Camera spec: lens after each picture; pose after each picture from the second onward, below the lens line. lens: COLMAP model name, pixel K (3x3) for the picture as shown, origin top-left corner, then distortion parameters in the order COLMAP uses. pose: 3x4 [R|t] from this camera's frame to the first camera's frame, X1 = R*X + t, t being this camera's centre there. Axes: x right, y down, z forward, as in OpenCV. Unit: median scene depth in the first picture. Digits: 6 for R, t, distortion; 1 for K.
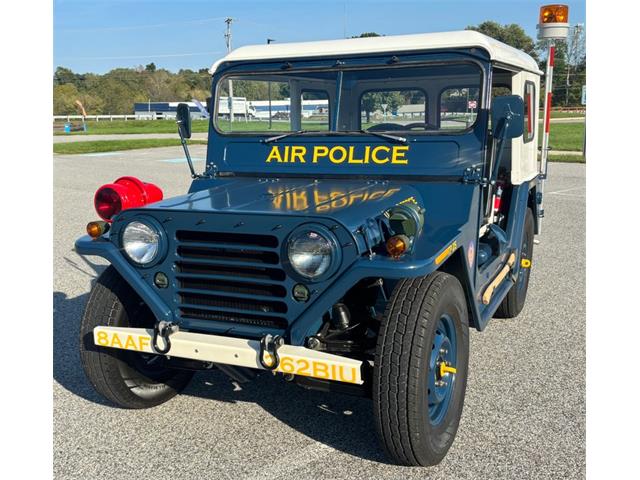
lens RADIAL K [[686.3, 0, 306.6], [0, 686.3, 234.4], [0, 0, 1]] dist [0.121637, -0.318038]
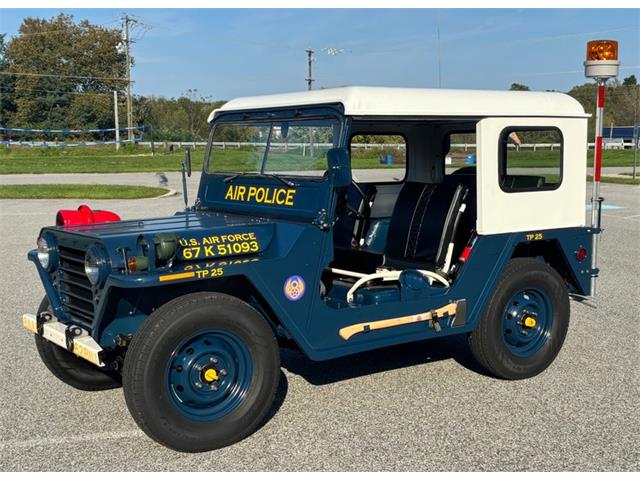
lens RADIAL K [[877.1, 0, 362.2], [0, 877.1, 249.8], [0, 0, 1]] dist [0.159200, -0.471673]
pose [[0.879914, 0.067873, -0.470260, 0.908541], [-0.091364, 0.995444, -0.027279, -0.002752], [0.466266, 0.066968, 0.882106, -0.191800]]
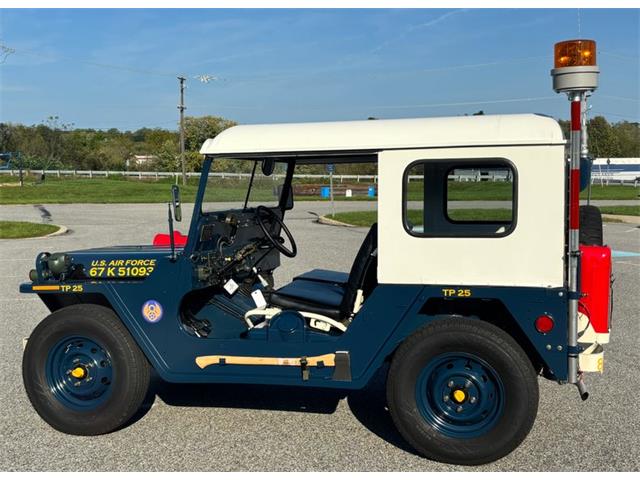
lens RADIAL K [[902.9, 0, 307.8], [0, 902.9, 242.1], [0, 0, 1]] dist [0.096733, -0.118951]
pose [[0.144504, 0.103702, -0.984055, 1.702251], [-0.151104, 0.985142, 0.081628, -0.245383], [0.977899, 0.136900, 0.158027, 0.906651]]
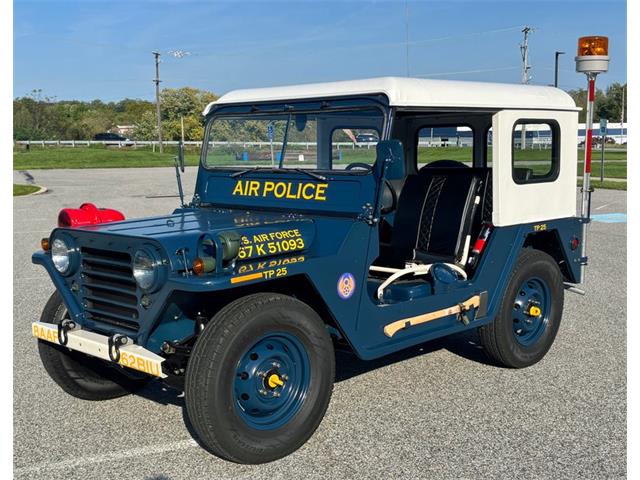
lens RADIAL K [[813.8, 0, 333.8], [0, 813.8, 241.3], [0, 0, 1]] dist [0.165458, -0.513506]
pose [[0.942560, 0.048143, -0.330550, 0.578249], [-0.064381, 0.997188, -0.038348, 0.009587], [0.327775, 0.057426, 0.943009, -0.192977]]
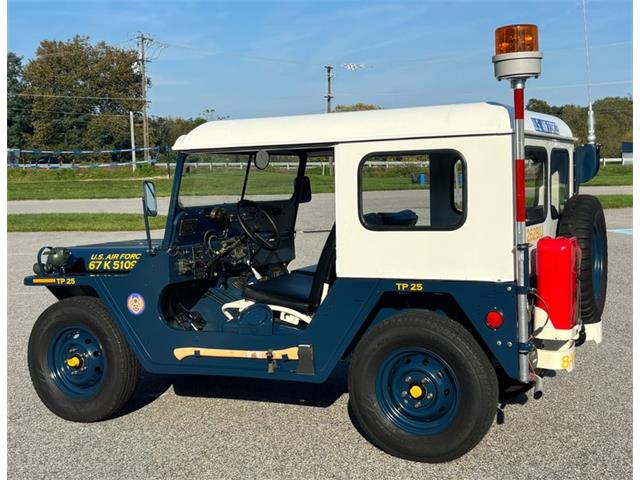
lens RADIAL K [[922.5, 0, 318.4], [0, 922.5, 238.5], [0, 0, 1]] dist [0.085609, -0.076542]
pose [[-0.022184, 0.110843, -0.993590, 1.751654], [-0.128307, 0.985301, 0.112783, -0.298526], [0.991486, 0.129987, -0.007636, 1.210787]]
